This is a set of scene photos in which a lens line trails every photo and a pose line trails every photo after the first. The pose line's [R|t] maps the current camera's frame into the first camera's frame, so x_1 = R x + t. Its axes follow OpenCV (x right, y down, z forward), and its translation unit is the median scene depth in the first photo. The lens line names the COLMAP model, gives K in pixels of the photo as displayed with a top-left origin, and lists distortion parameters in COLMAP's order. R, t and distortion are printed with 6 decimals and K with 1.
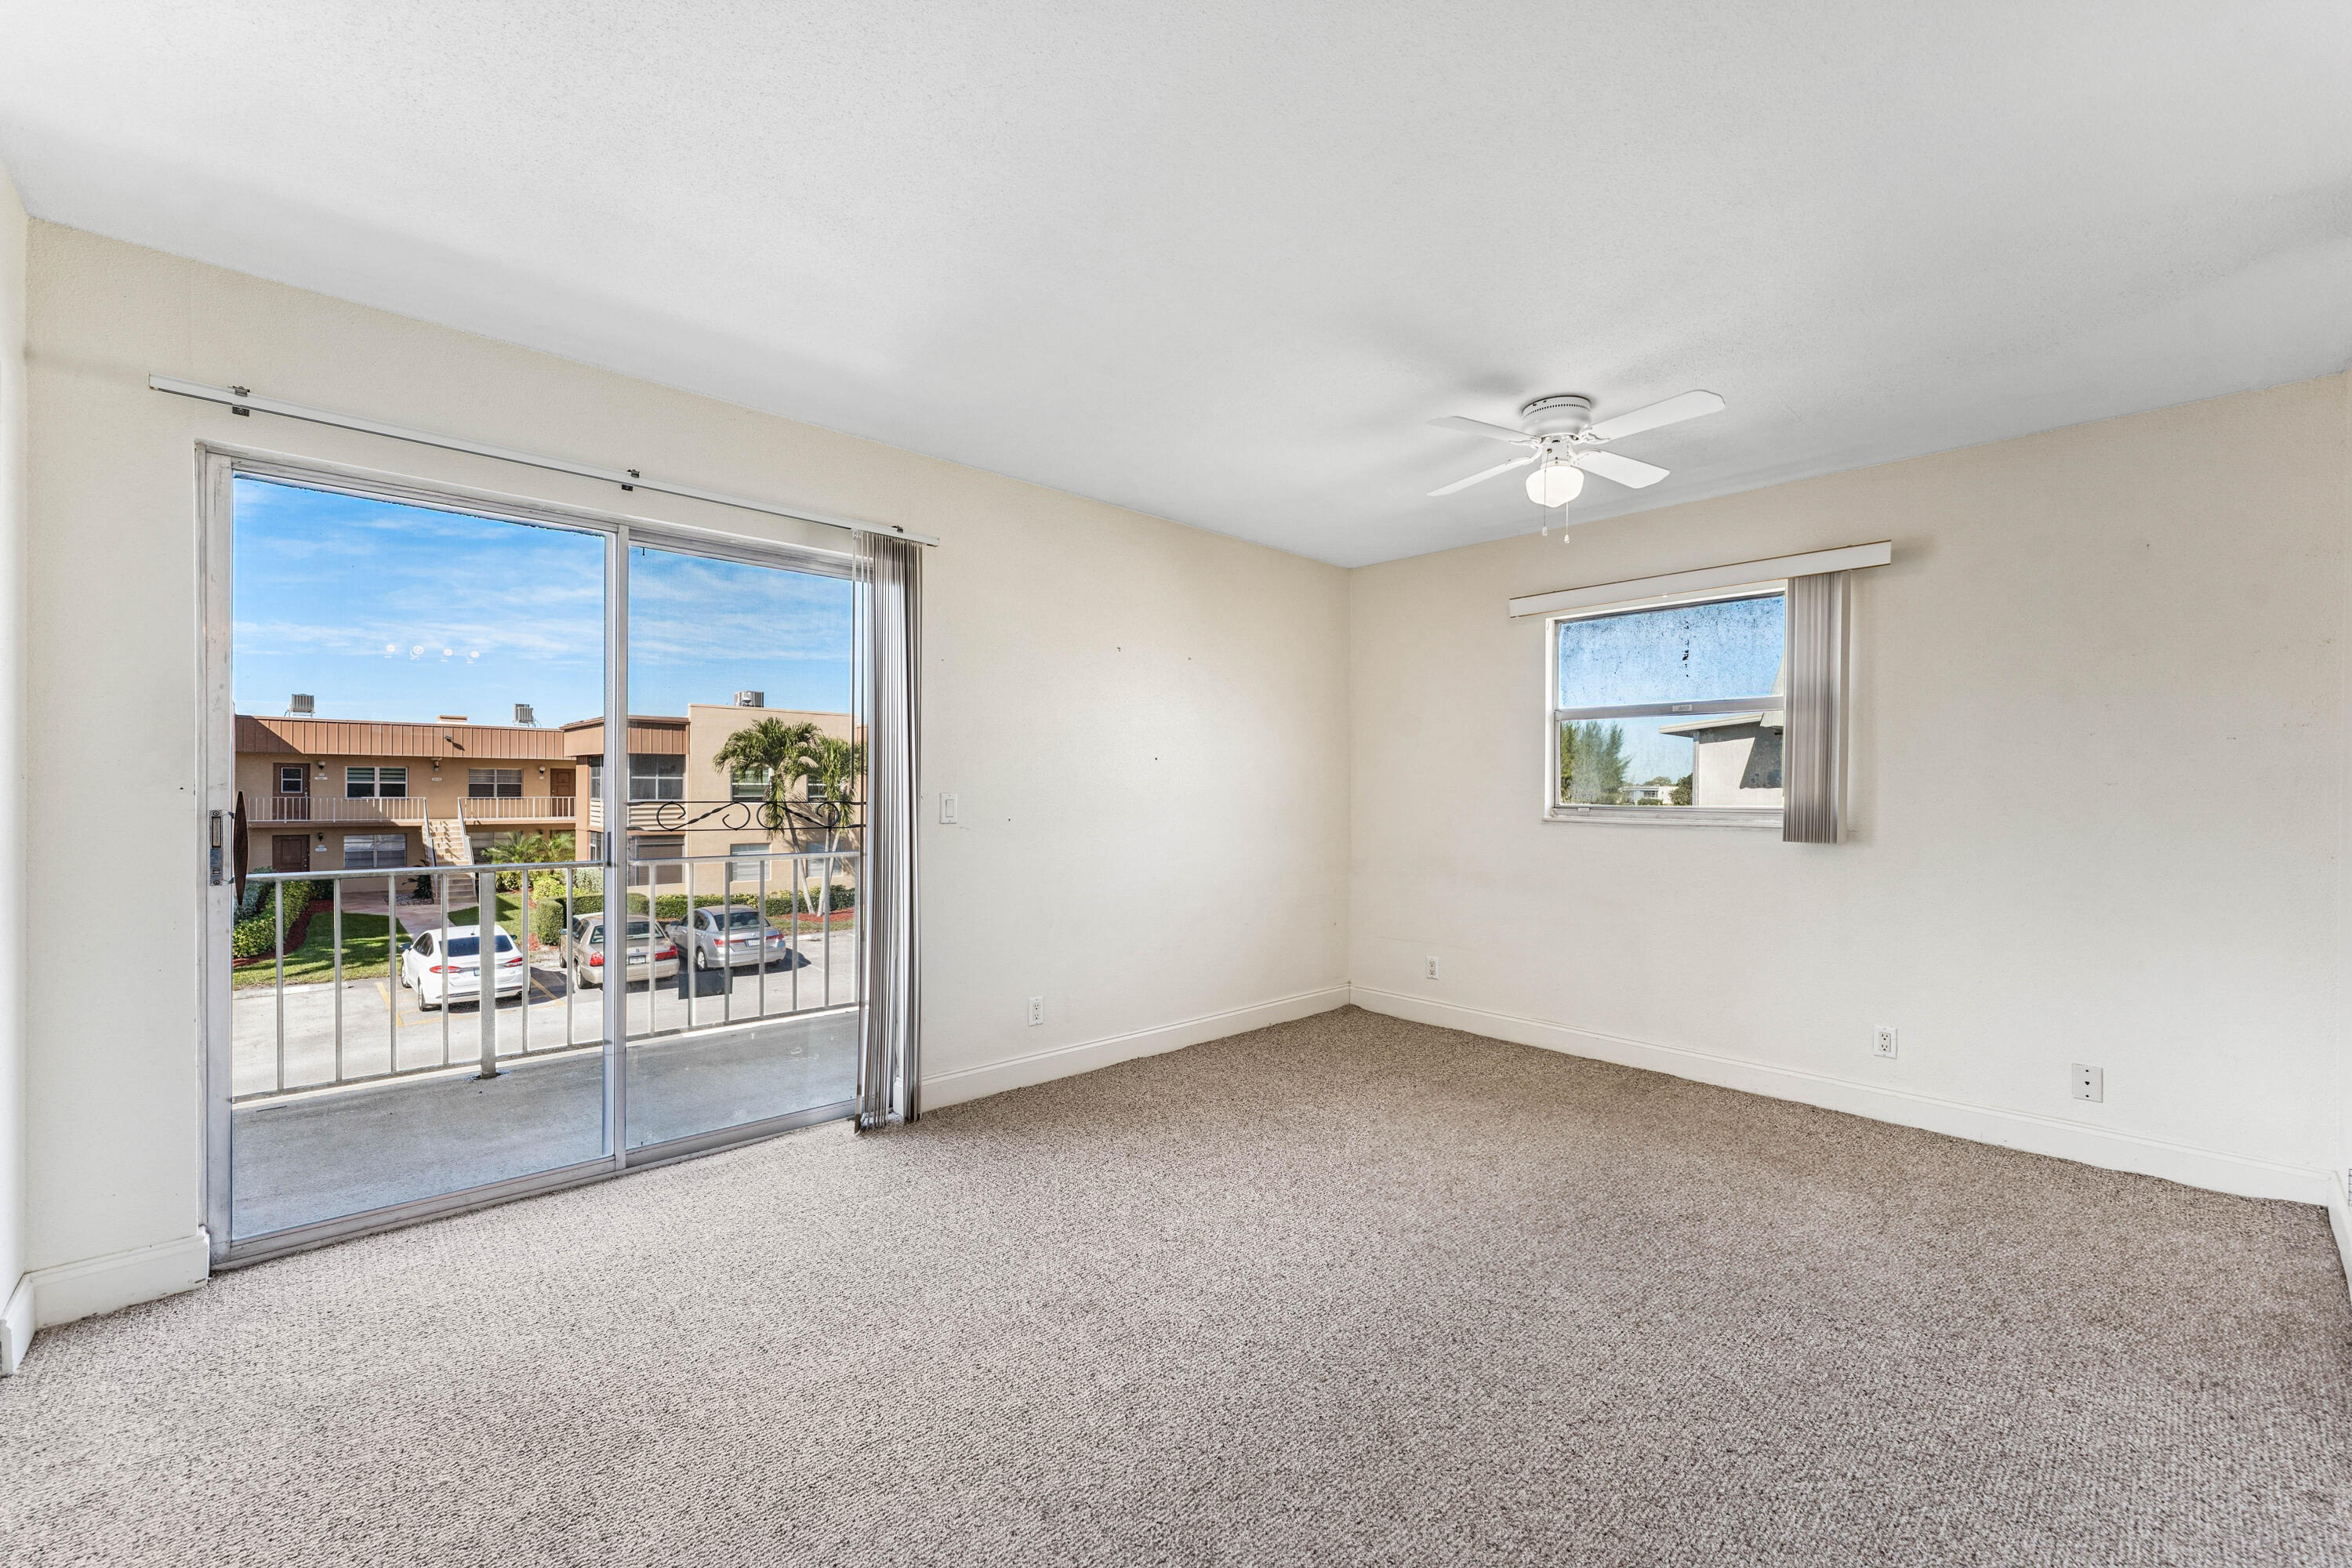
lens RADIAL K [[973.8, 0, 1158.9], [0, 973.8, 788.4], [0, 0, 1]] dist [0.000599, -0.000777]
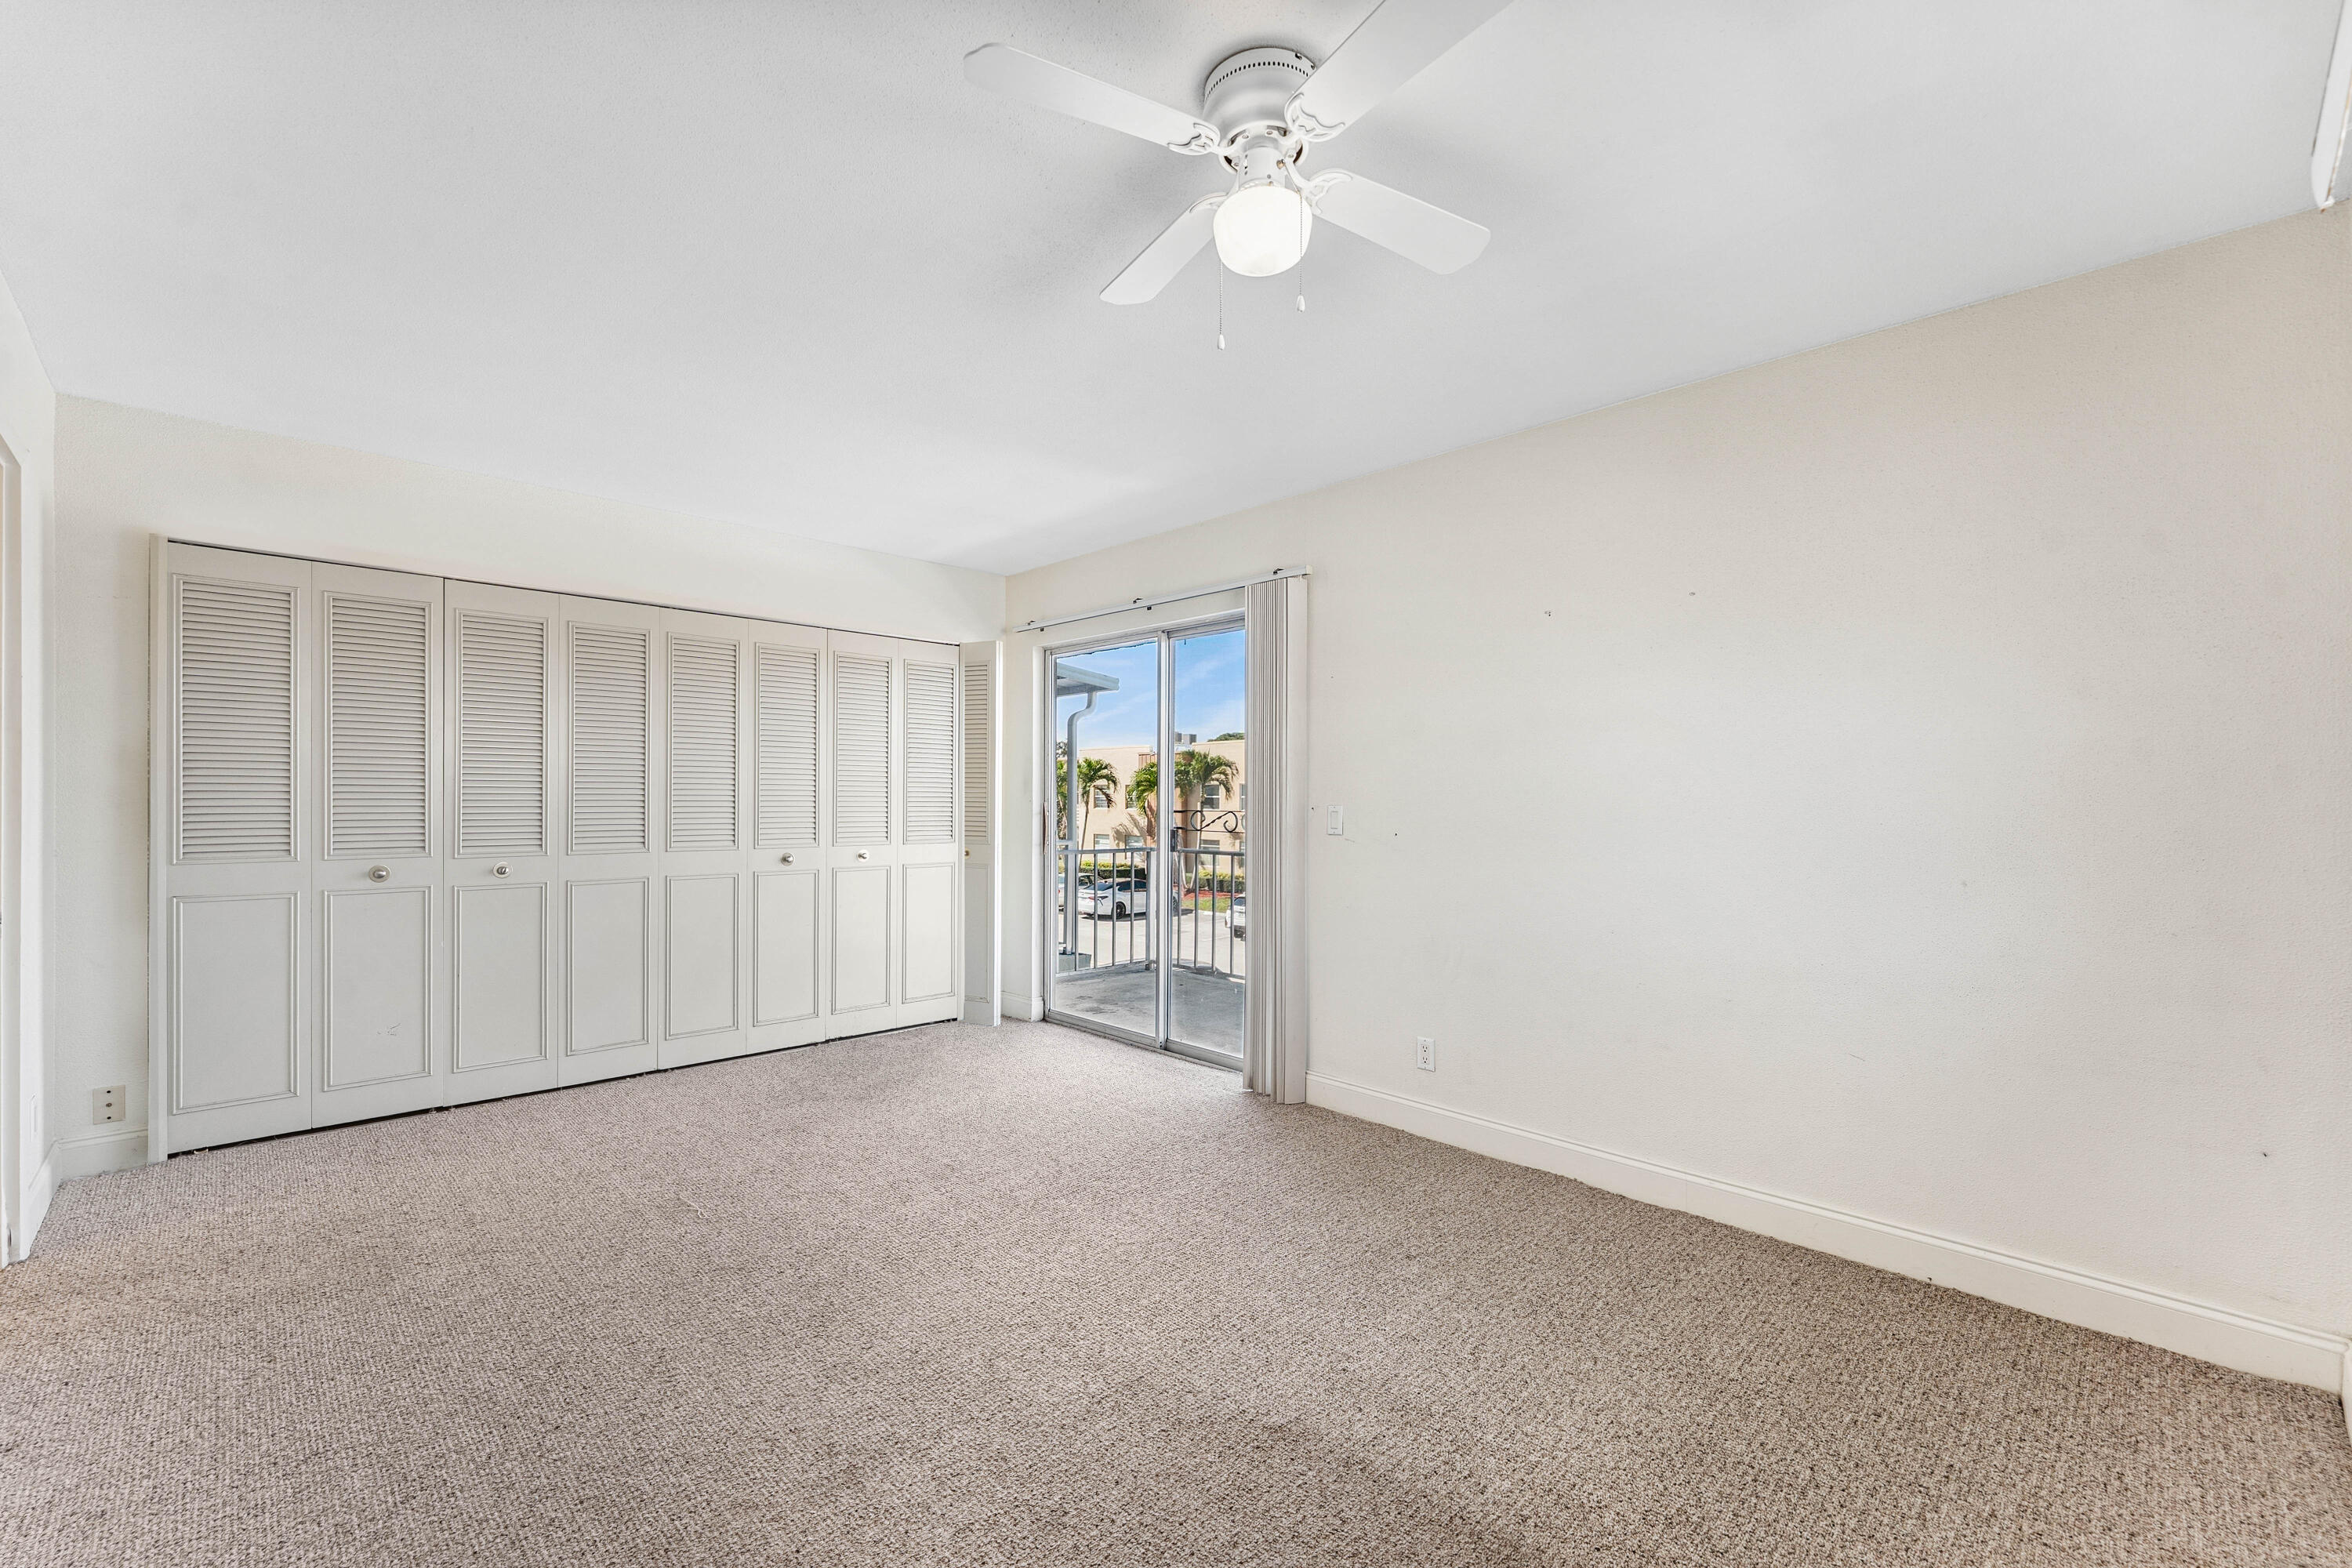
lens RADIAL K [[973.8, 0, 1172.9], [0, 973.8, 791.7], [0, 0, 1]] dist [0.000599, -0.000777]
pose [[0.027820, -0.010050, -0.999562, 0.823132], [-0.012049, 0.999873, -0.010389, 0.001497], [0.999540, 0.012333, 0.027696, 0.808065]]
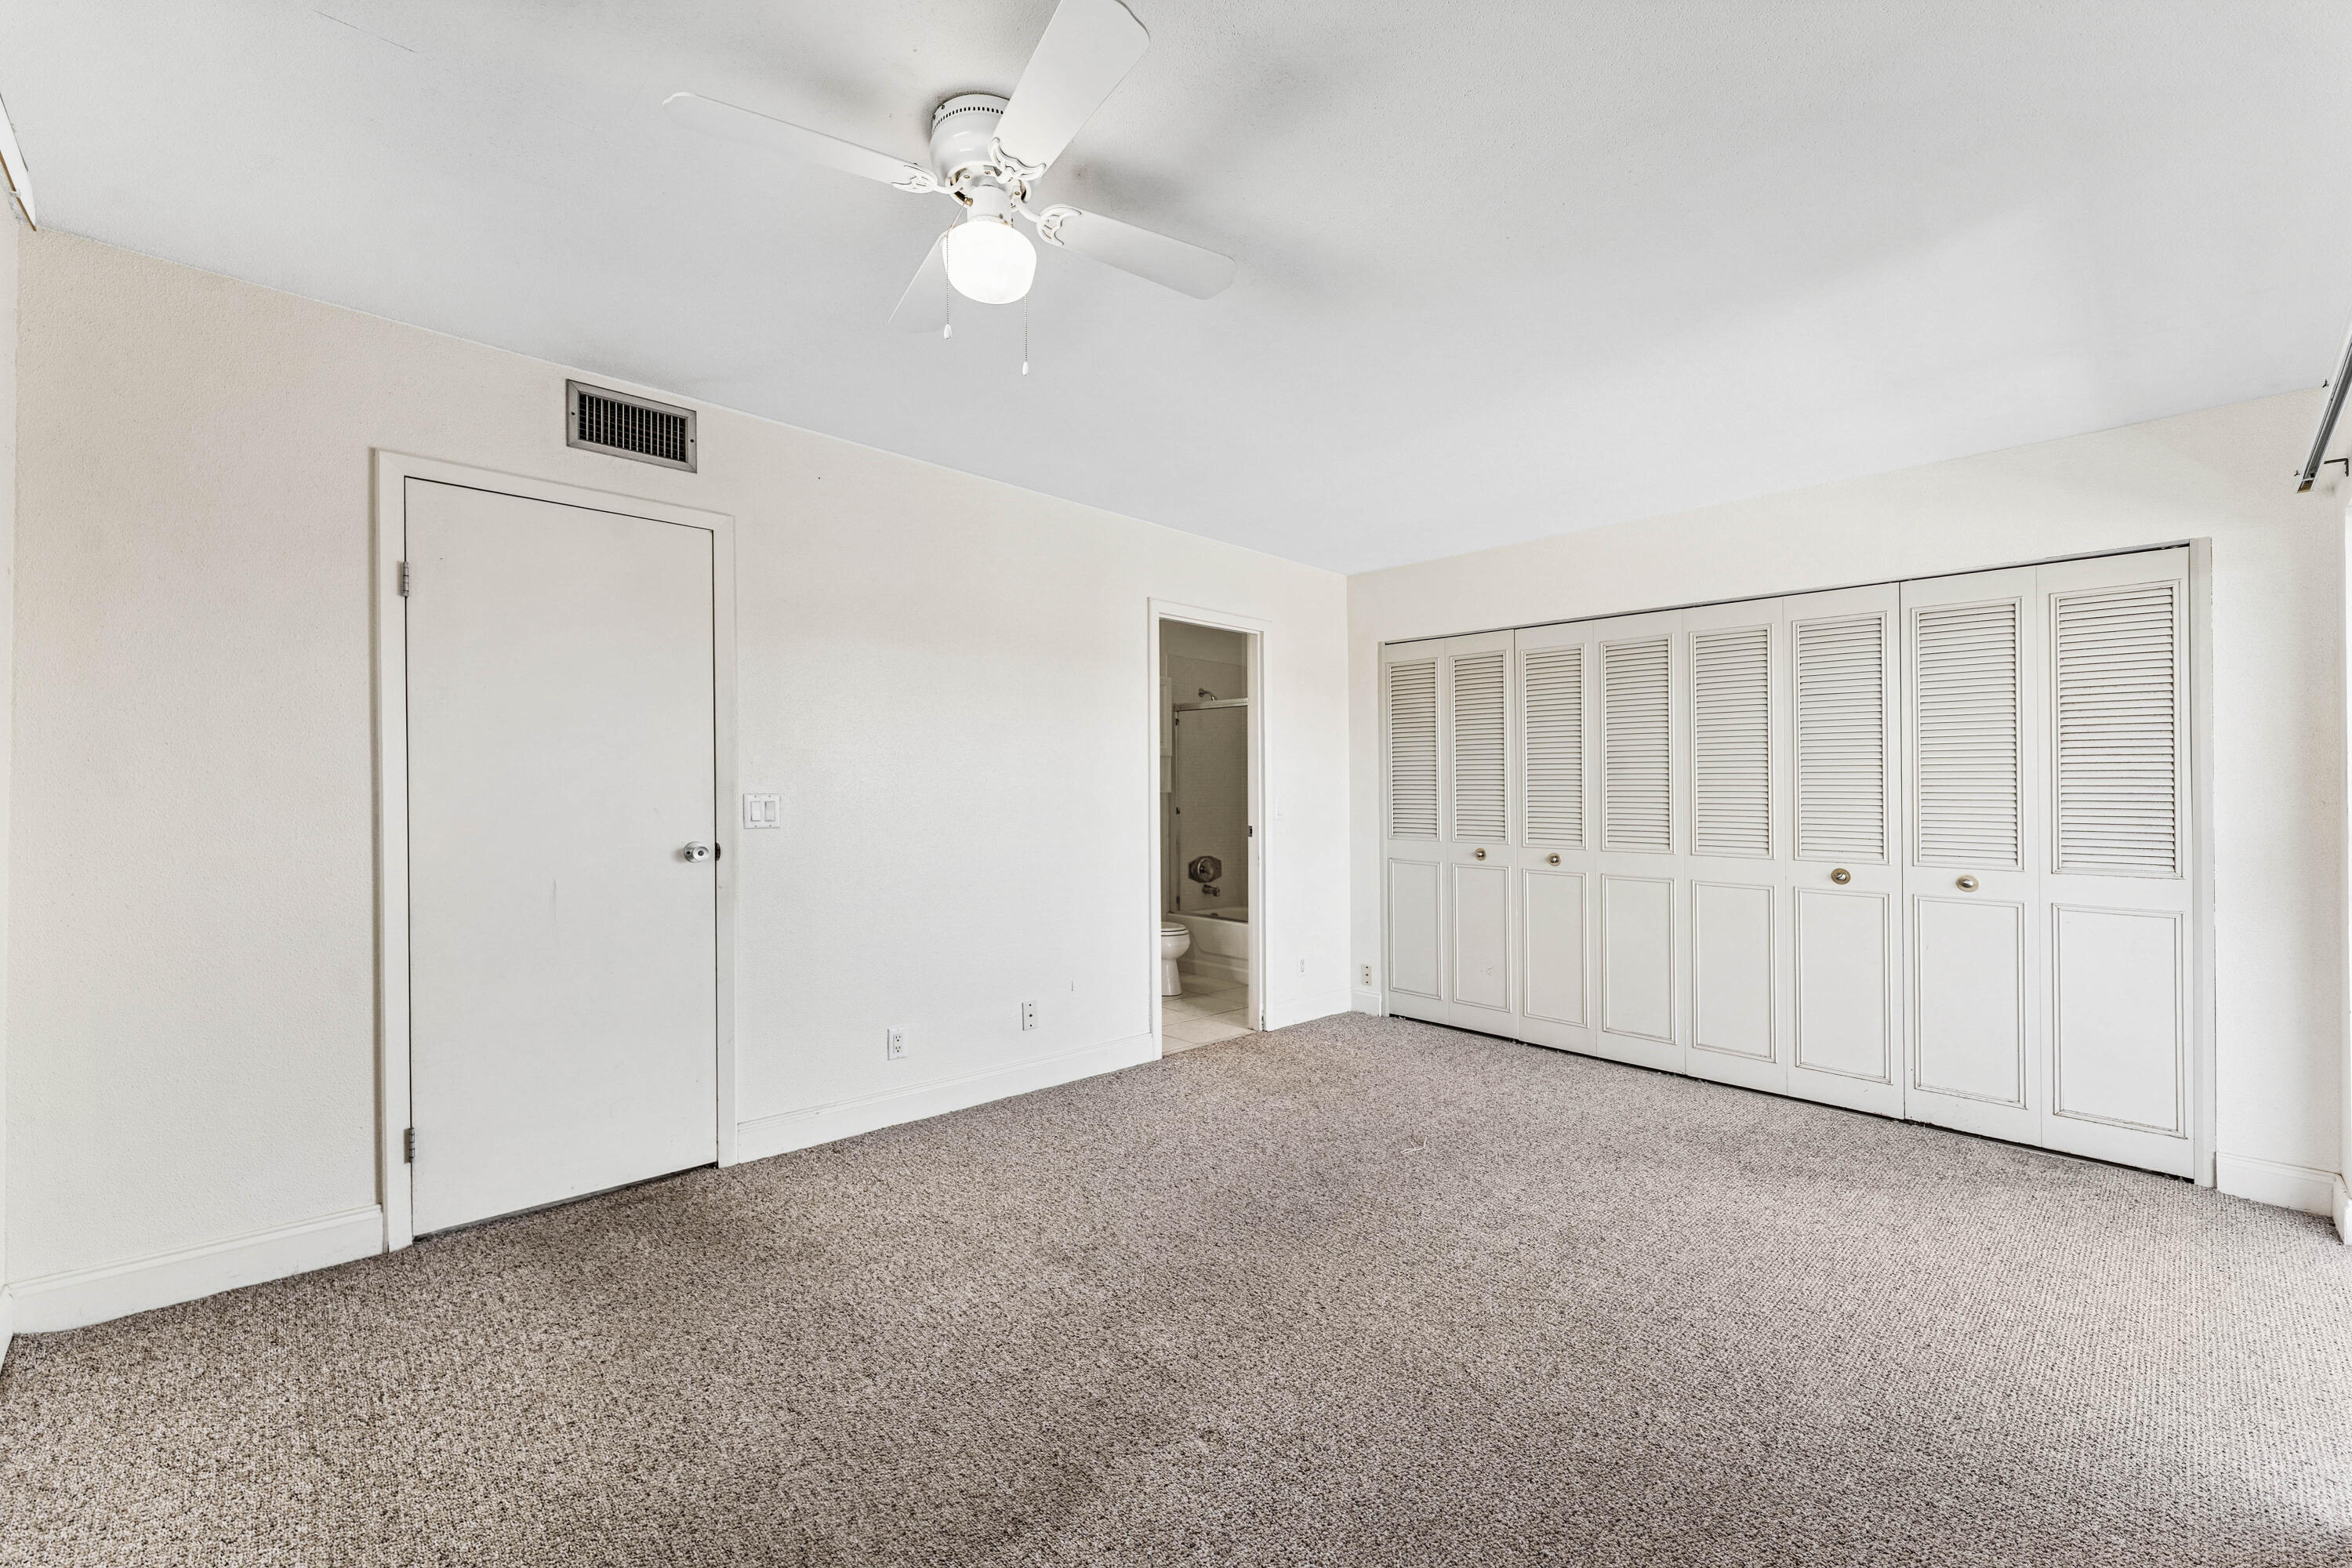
lens RADIAL K [[973.8, 0, 1175.9], [0, 973.8, 772.4], [0, 0, 1]] dist [0.000599, -0.000777]
pose [[-0.999737, -0.015356, -0.017006, 0.265423], [-0.015081, 0.999755, -0.016181, -0.001370], [0.017250, -0.015921, -0.999724, 1.375577]]
